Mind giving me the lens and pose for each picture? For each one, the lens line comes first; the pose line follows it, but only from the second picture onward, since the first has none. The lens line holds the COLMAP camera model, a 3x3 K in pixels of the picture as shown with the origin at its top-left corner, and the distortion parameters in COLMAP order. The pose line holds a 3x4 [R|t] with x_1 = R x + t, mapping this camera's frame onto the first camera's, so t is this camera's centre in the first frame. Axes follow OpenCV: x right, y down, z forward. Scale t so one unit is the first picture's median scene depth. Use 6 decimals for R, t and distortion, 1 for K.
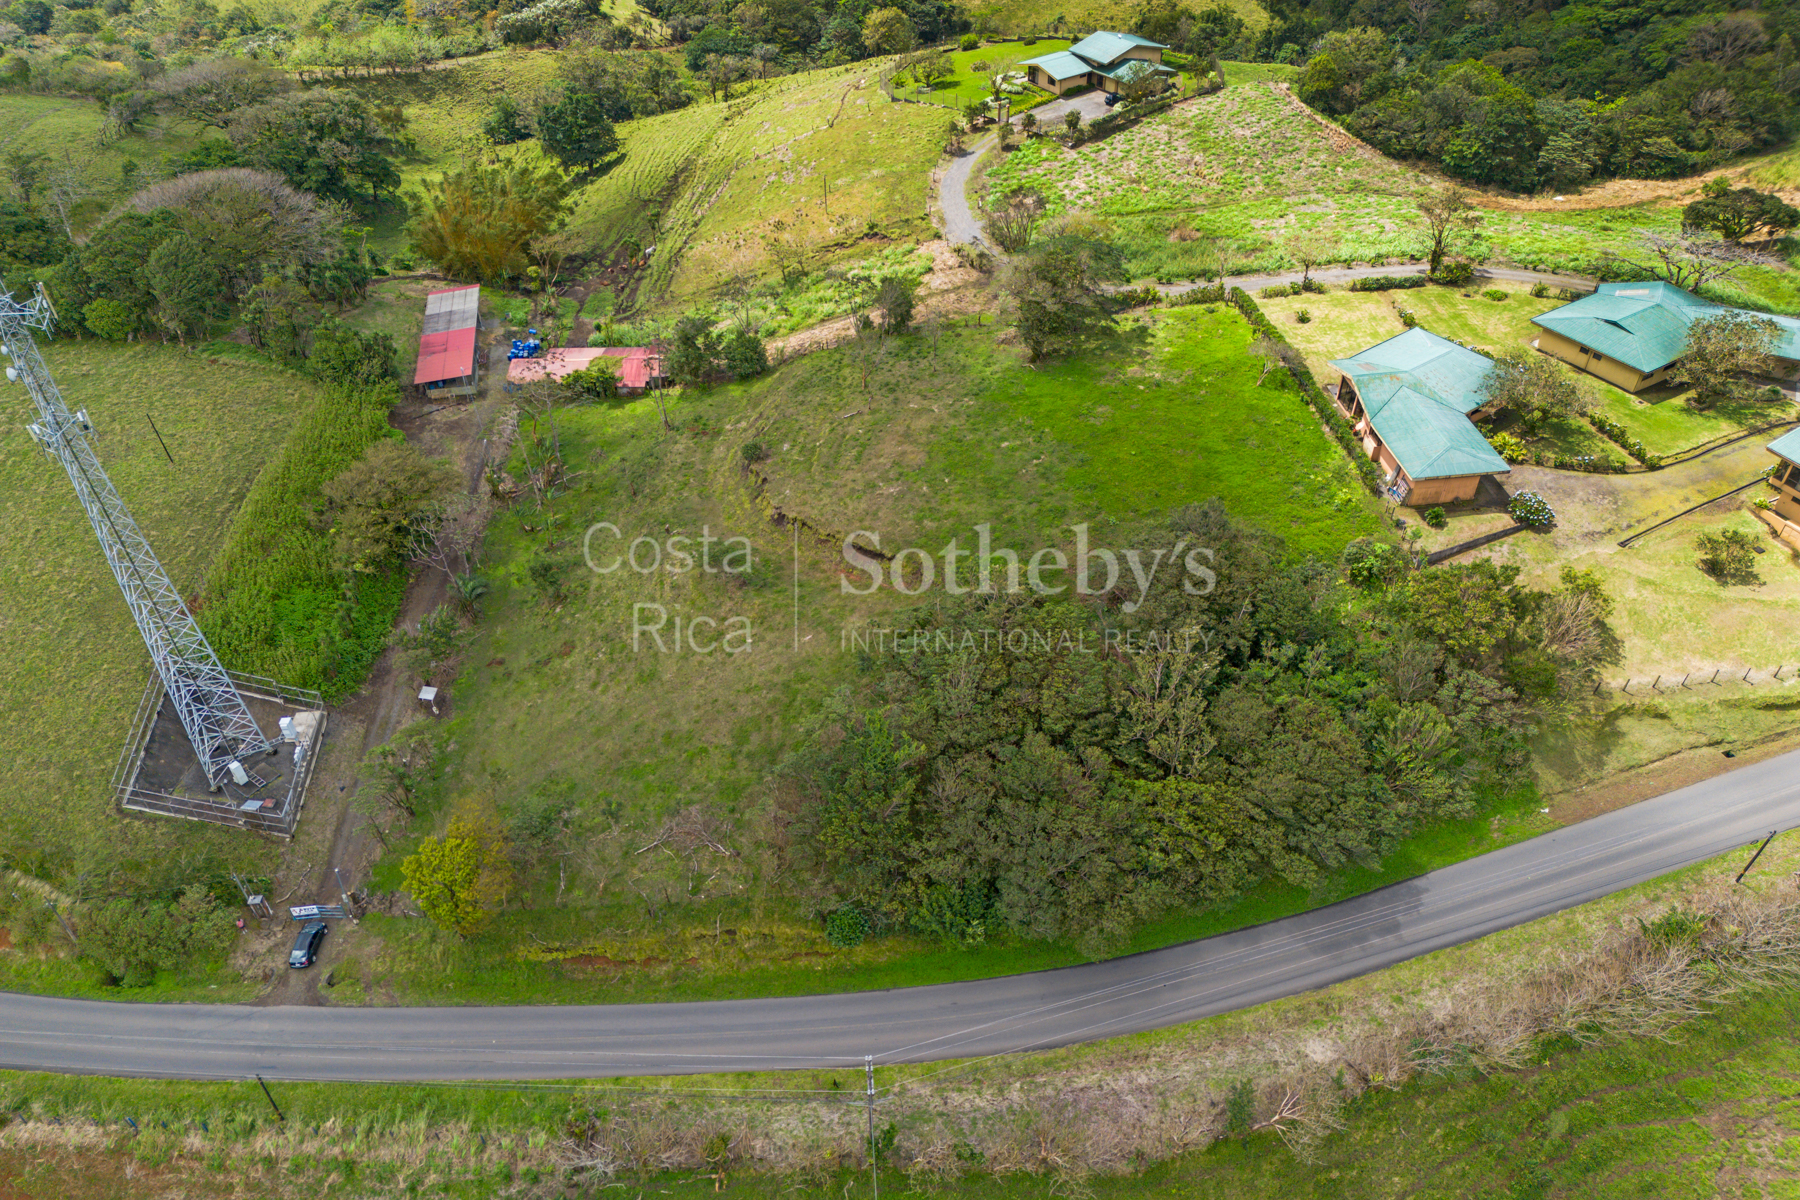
lens RADIAL K [[1252.5, 0, 900.0], [0, 1252.5, 600.0], [0, 0, 1]] dist [0.062540, -0.052390]
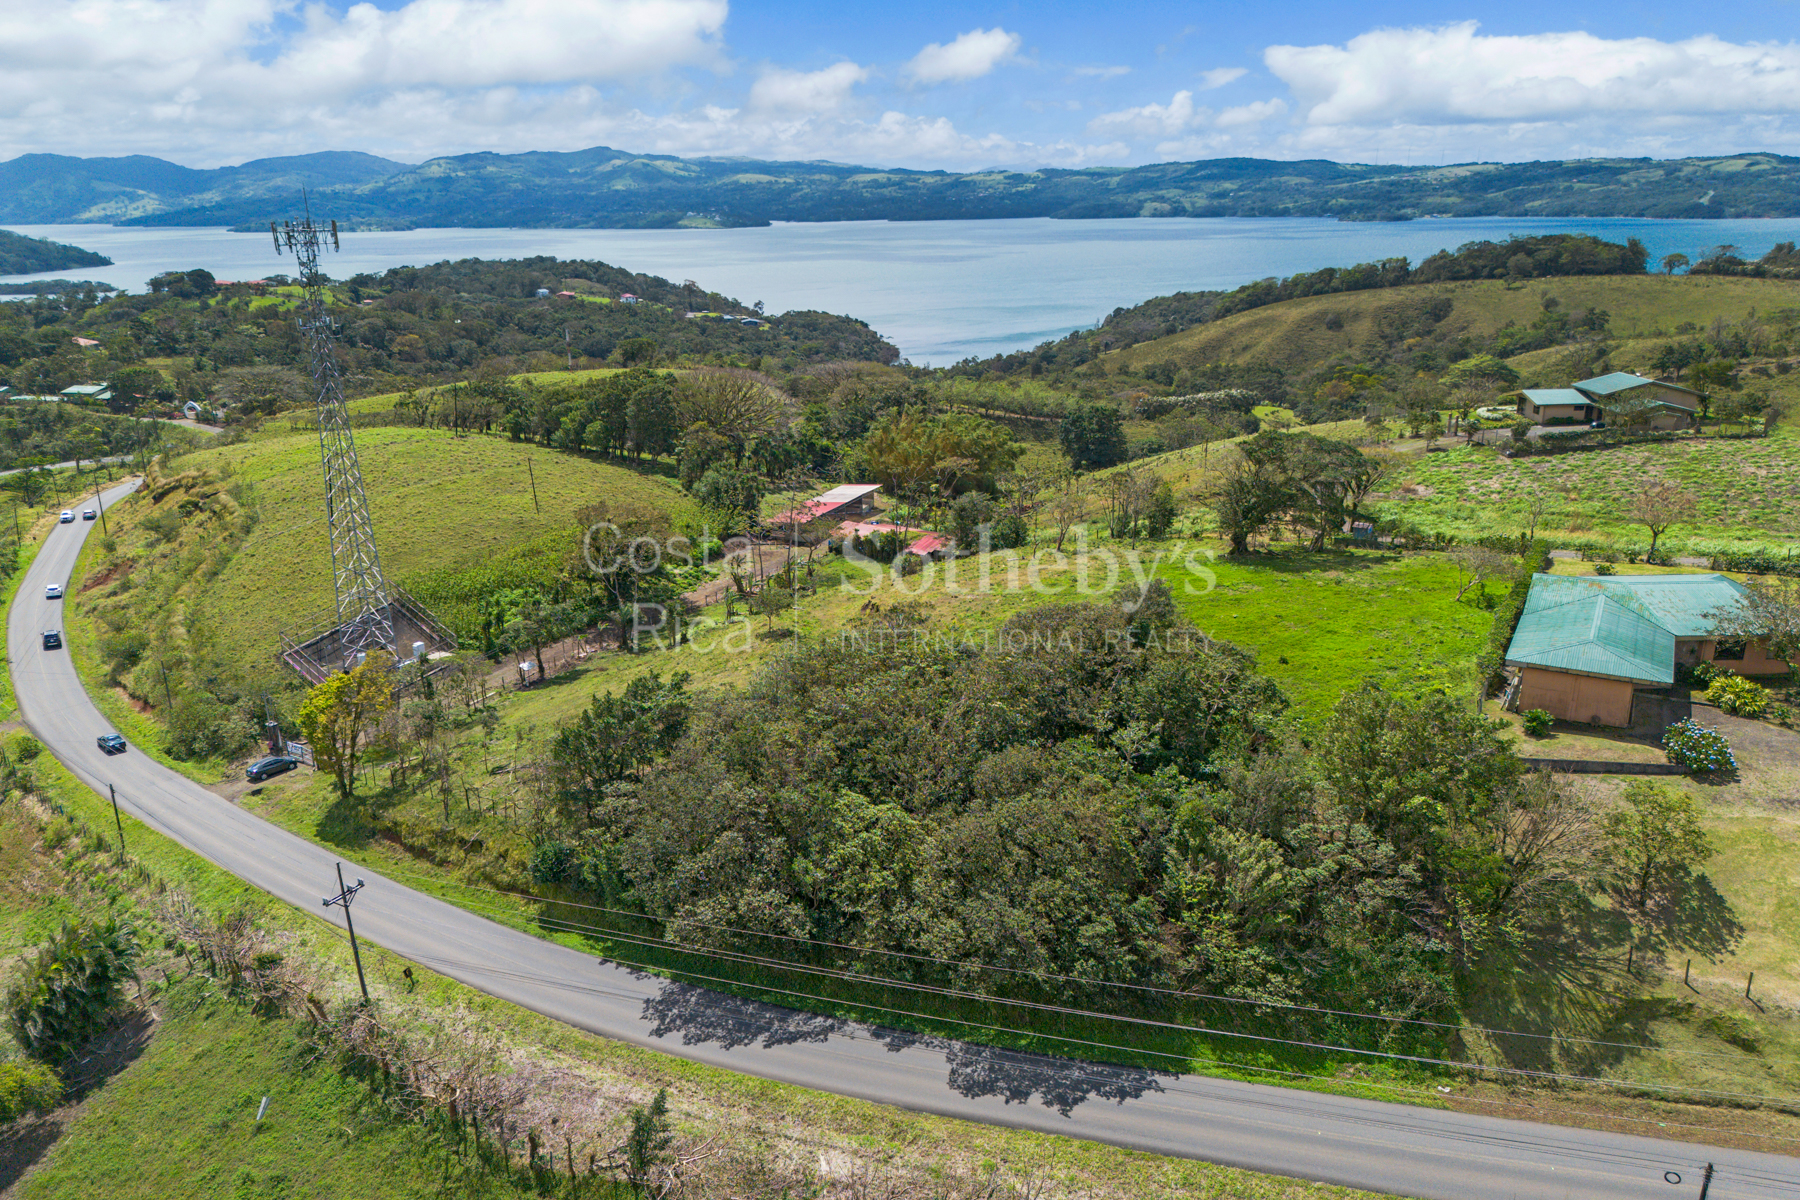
lens RADIAL K [[1264.2, 0, 895.5], [0, 1264.2, 600.7], [0, 0, 1]] dist [0.056432, -0.052634]
pose [[0.802429, 0.181305, -0.568538, 0.404321], [-0.376608, 0.892892, -0.246801, 0.139027], [0.462897, 0.412156, 0.784763, 0.194477]]
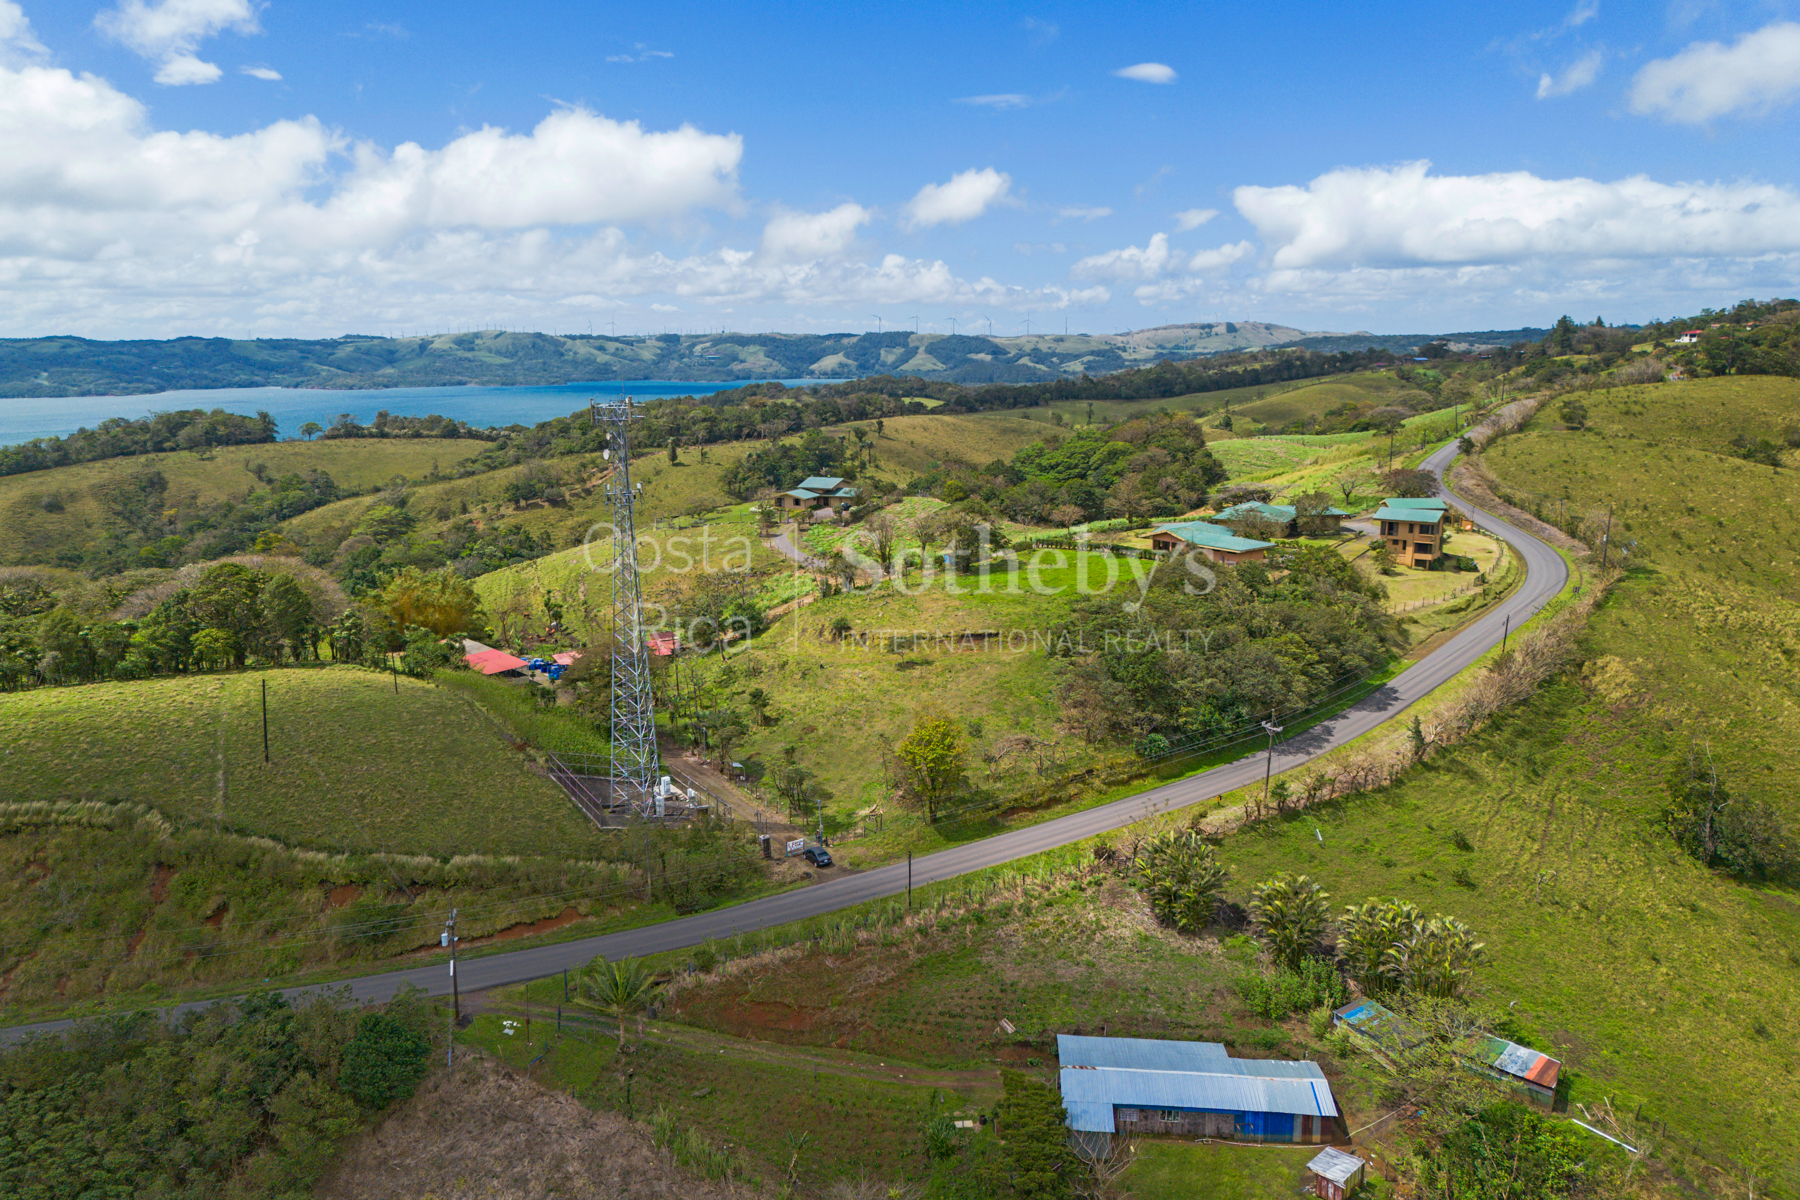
lens RADIAL K [[1264.2, 0, 895.5], [0, 1264.2, 600.7], [0, 0, 1]] dist [0.056432, -0.052634]
pose [[0.867580, -0.094244, 0.488285, -0.666404], [0.318586, 0.859262, -0.400214, 0.392132], [-0.381847, 0.502778, 0.775504, -0.114424]]
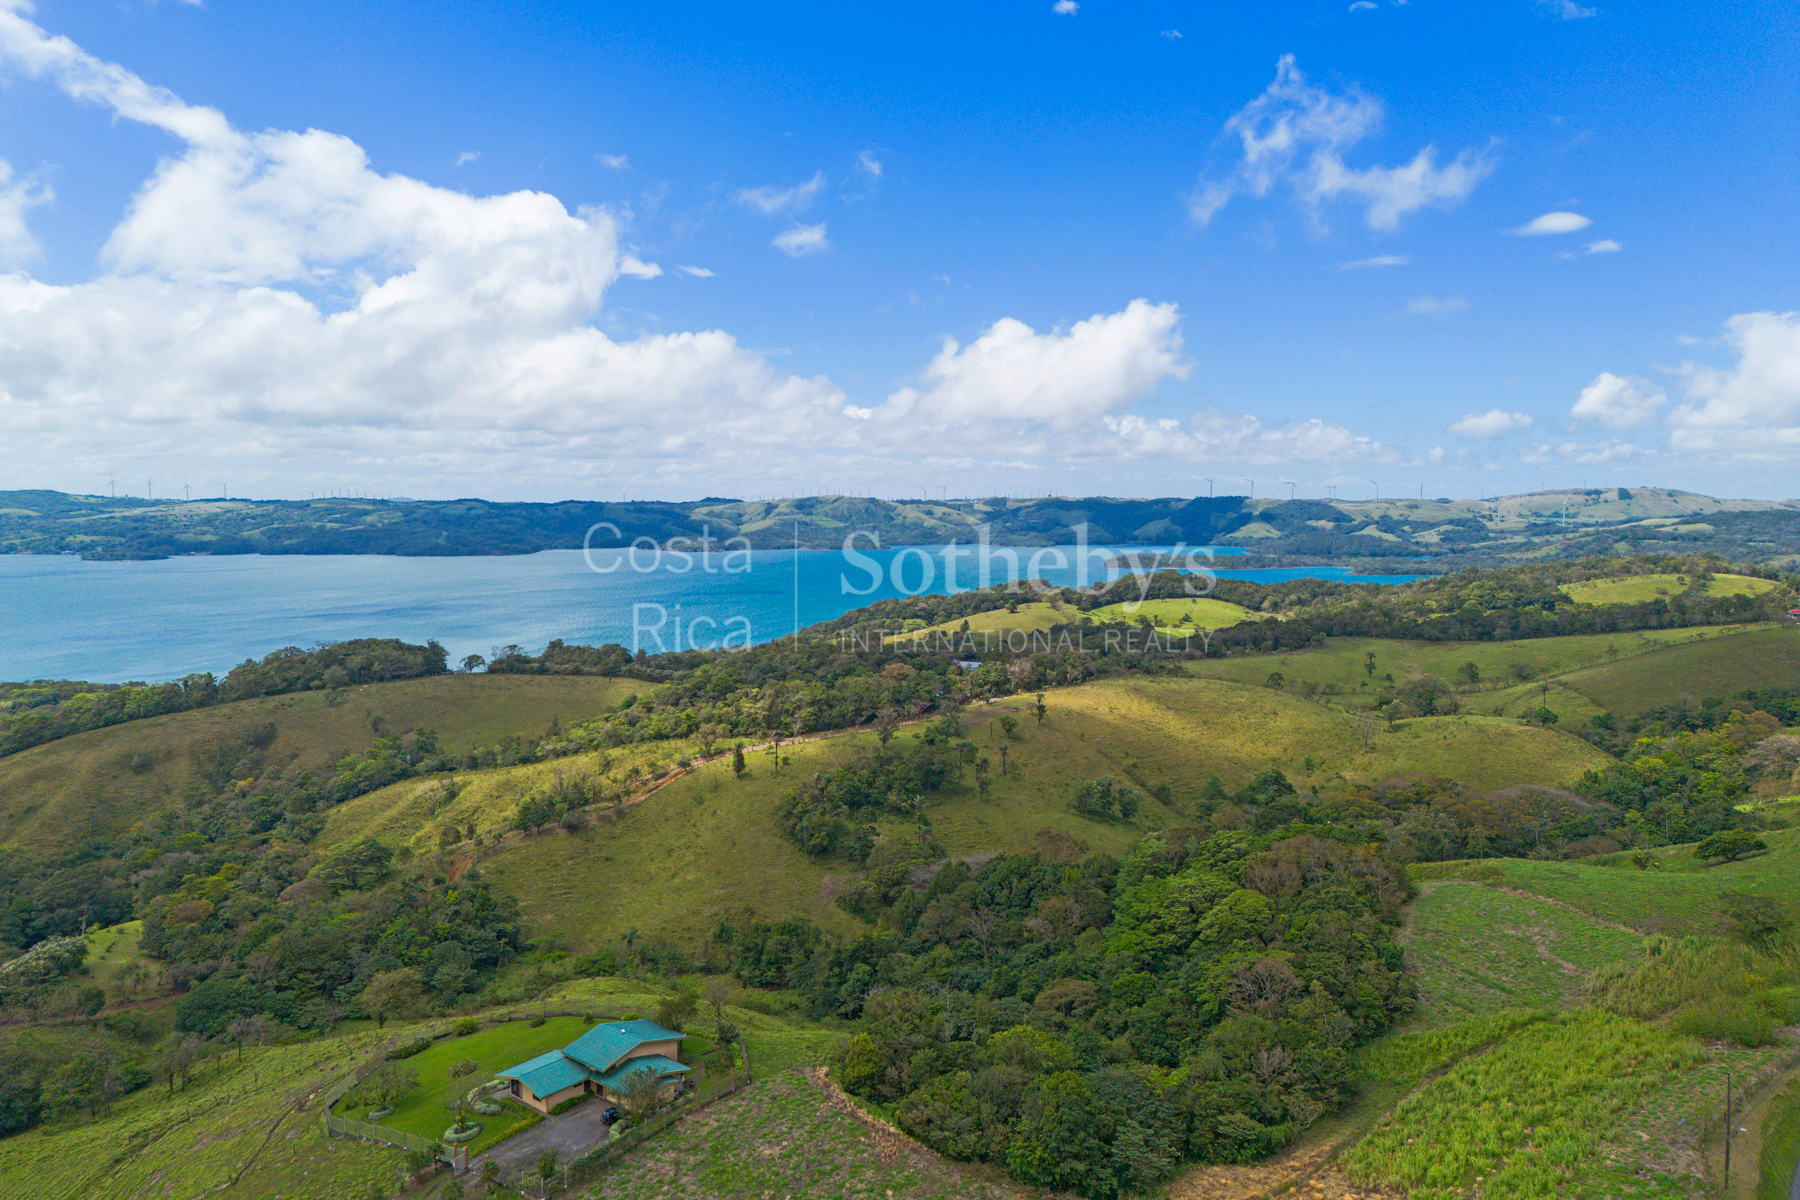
lens RADIAL K [[1253.2, 0, 896.6], [0, 1253.2, 601.9], [0, 0, 1]] dist [0.086446, -0.086063]
pose [[0.968043, -0.007405, 0.250675, 0.194133], [0.151606, 0.813516, -0.561433, -0.244693], [-0.199771, 0.581495, 0.788641, 0.185948]]
